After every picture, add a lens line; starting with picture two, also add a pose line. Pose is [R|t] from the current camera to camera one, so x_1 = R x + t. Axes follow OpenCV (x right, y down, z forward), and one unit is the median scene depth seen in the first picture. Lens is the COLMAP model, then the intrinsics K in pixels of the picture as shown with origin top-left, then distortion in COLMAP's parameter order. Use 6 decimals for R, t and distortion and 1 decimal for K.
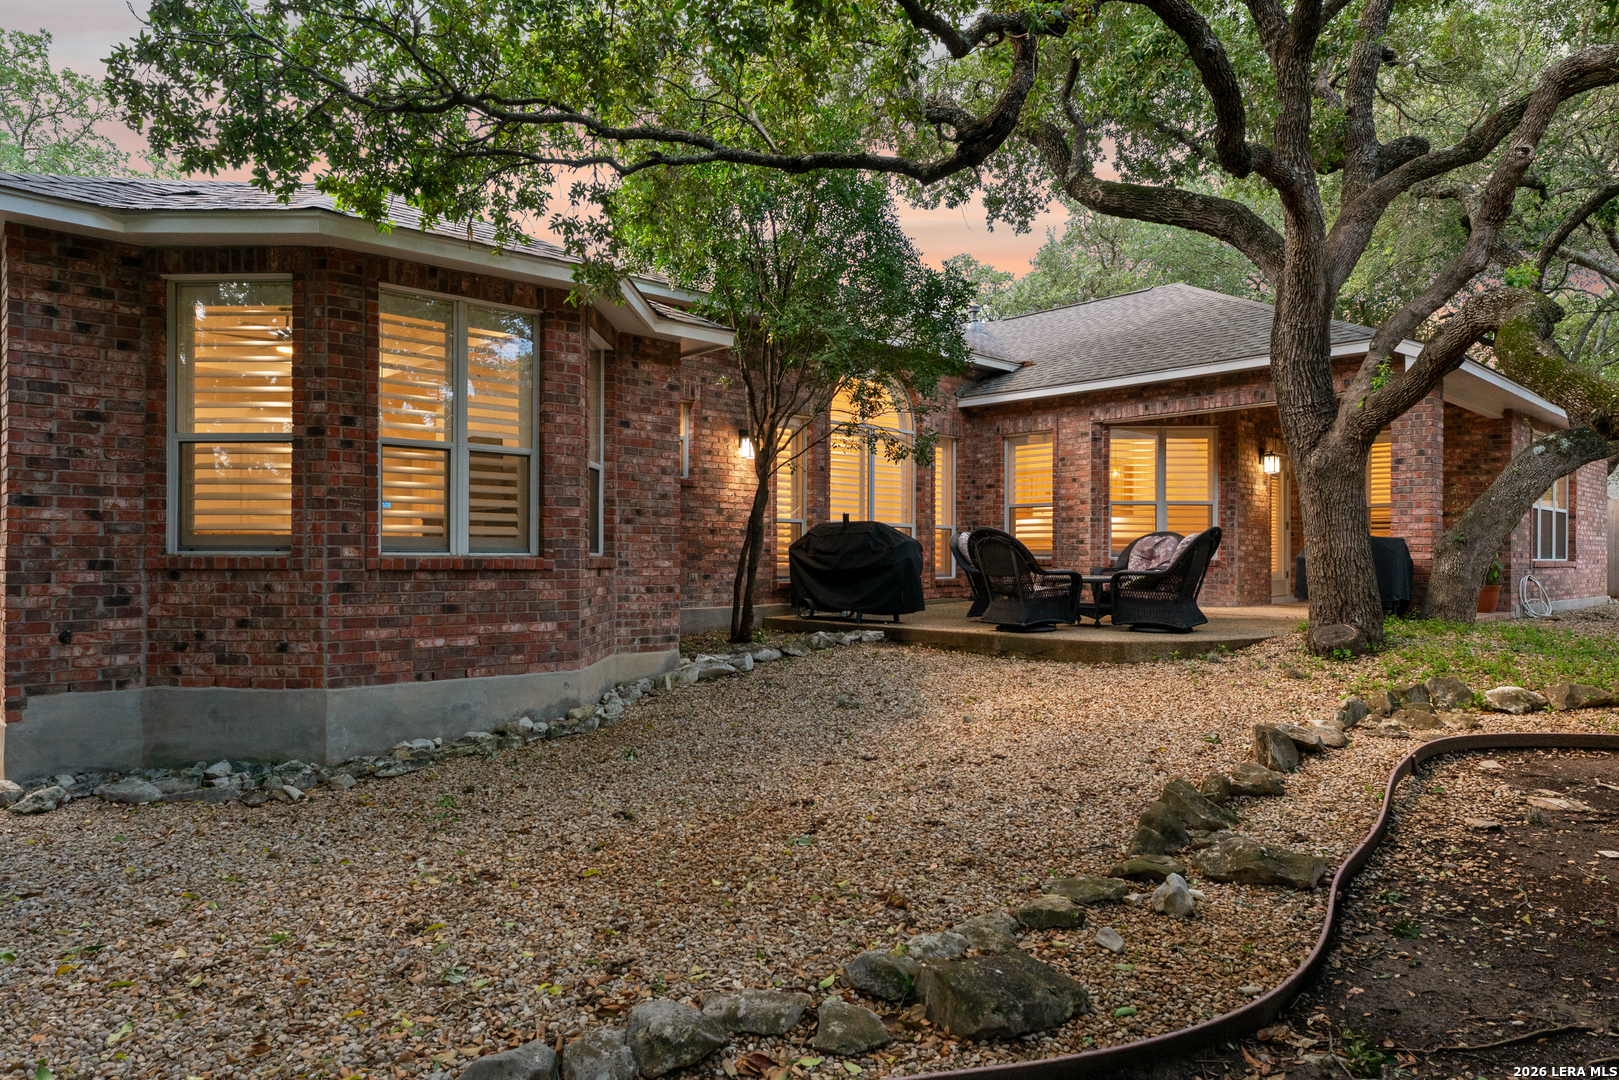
lens RADIAL K [[1004.2, 0, 808.0], [0, 1004.2, 552.3], [0, 0, 1]] dist [-0.000270, -0.005872]
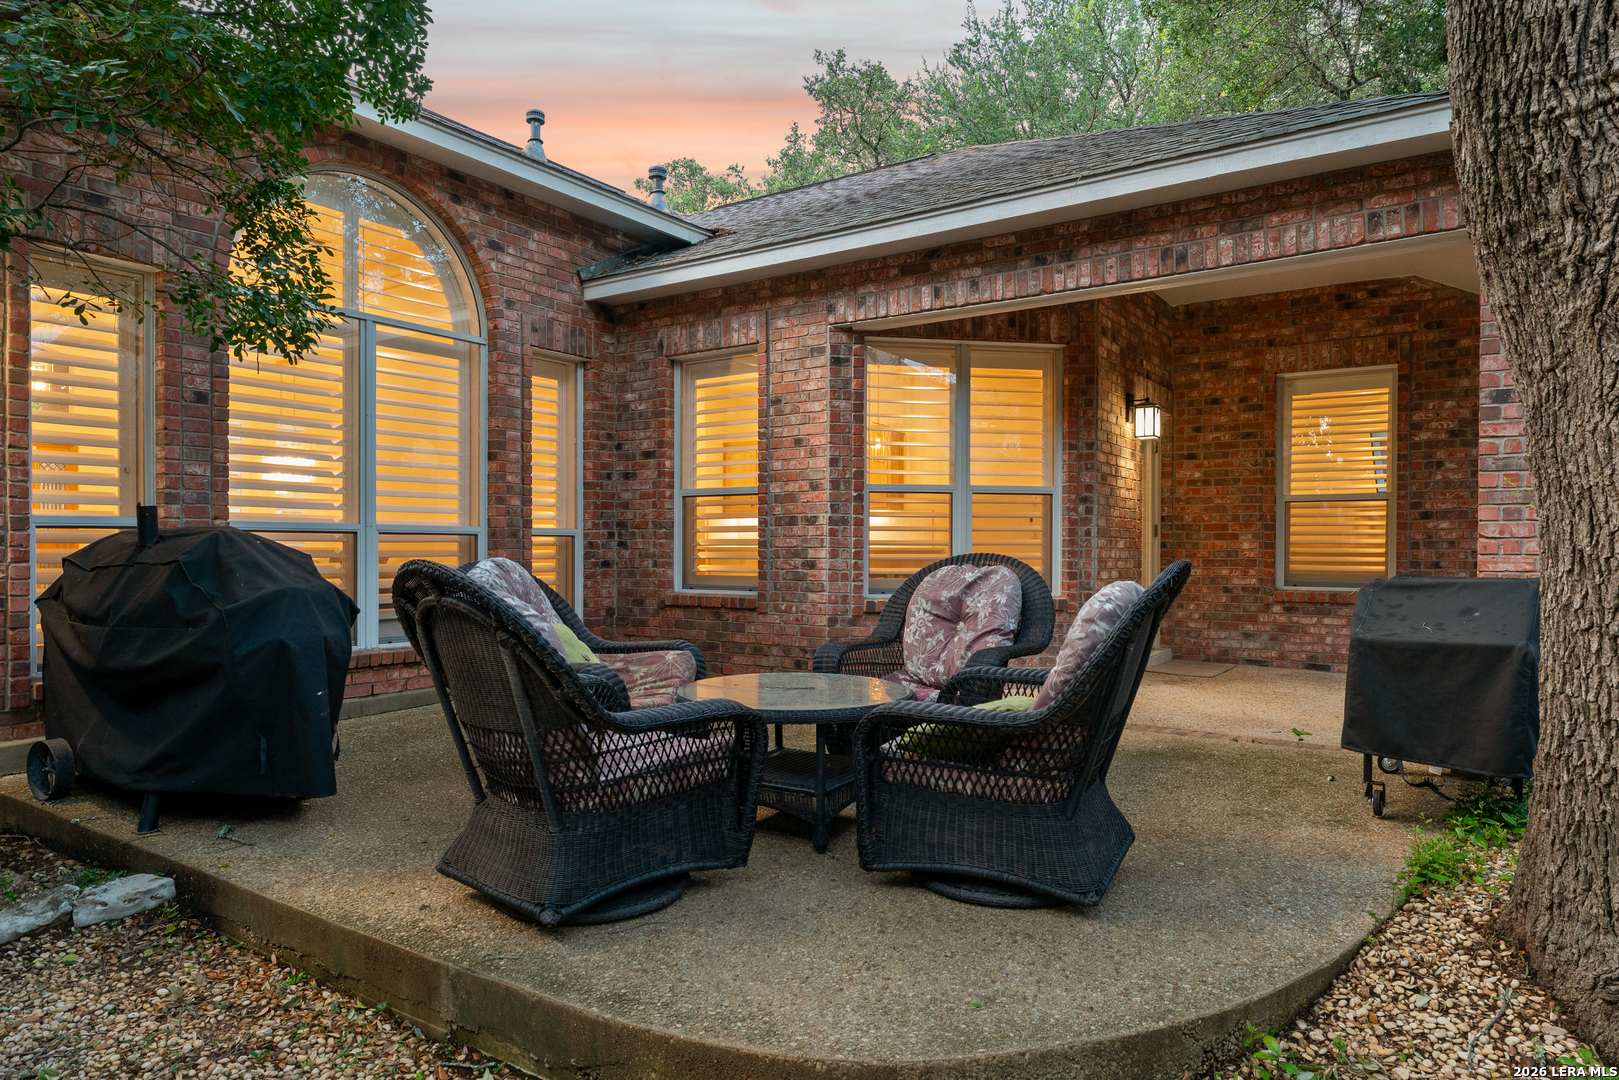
lens RADIAL K [[1004.2, 0, 808.0], [0, 1004.2, 552.3], [0, 0, 1]] dist [-0.000270, -0.005872]
pose [[0.974879, -0.002541, 0.222721, 0.158606], [0.000192, 0.999944, 0.010570, -0.022082], [-0.222735, -0.010261, 0.974825, 0.510127]]
